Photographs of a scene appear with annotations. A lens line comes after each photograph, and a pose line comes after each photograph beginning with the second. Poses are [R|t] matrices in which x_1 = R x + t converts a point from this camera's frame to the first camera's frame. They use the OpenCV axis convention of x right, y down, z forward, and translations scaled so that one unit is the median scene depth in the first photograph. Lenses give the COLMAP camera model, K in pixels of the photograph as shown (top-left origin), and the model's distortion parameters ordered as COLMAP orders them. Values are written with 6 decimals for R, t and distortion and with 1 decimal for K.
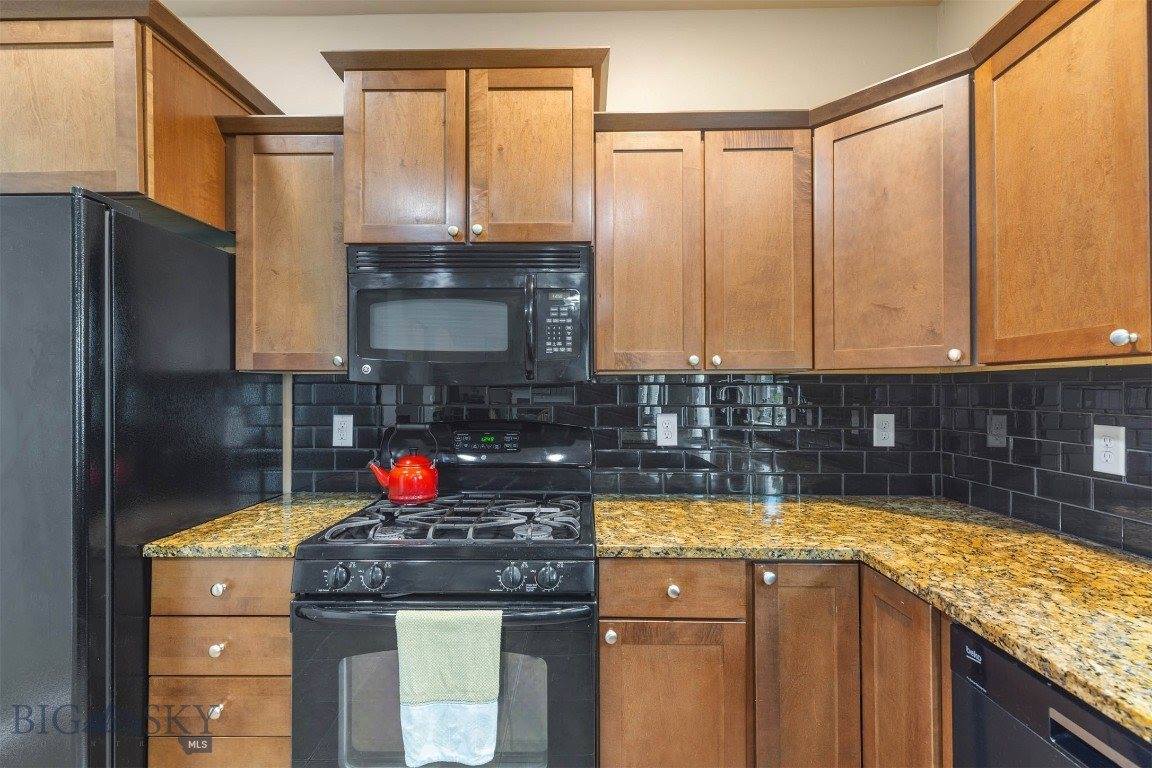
lens RADIAL K [[518.4, 0, 578.3], [0, 518.4, 384.9], [0, 0, 1]] dist [0.005080, 0.000205]
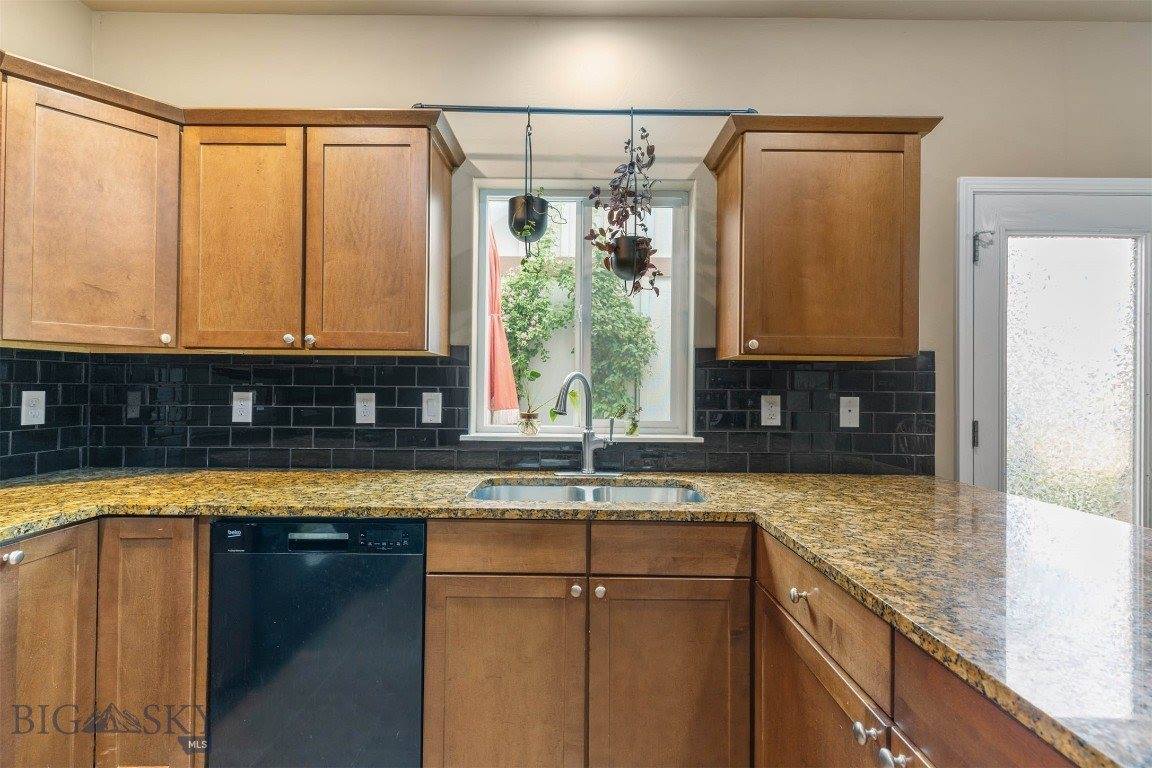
lens RADIAL K [[518.4, 0, 576.7], [0, 518.4, 383.9], [0, 0, 1]] dist [0.005080, 0.000205]
pose [[-0.016433, 0.007457, 0.999837, -0.594361], [-0.018588, 0.999797, -0.007762, 0.046998], [-0.999692, -0.018713, -0.016291, 0.006308]]
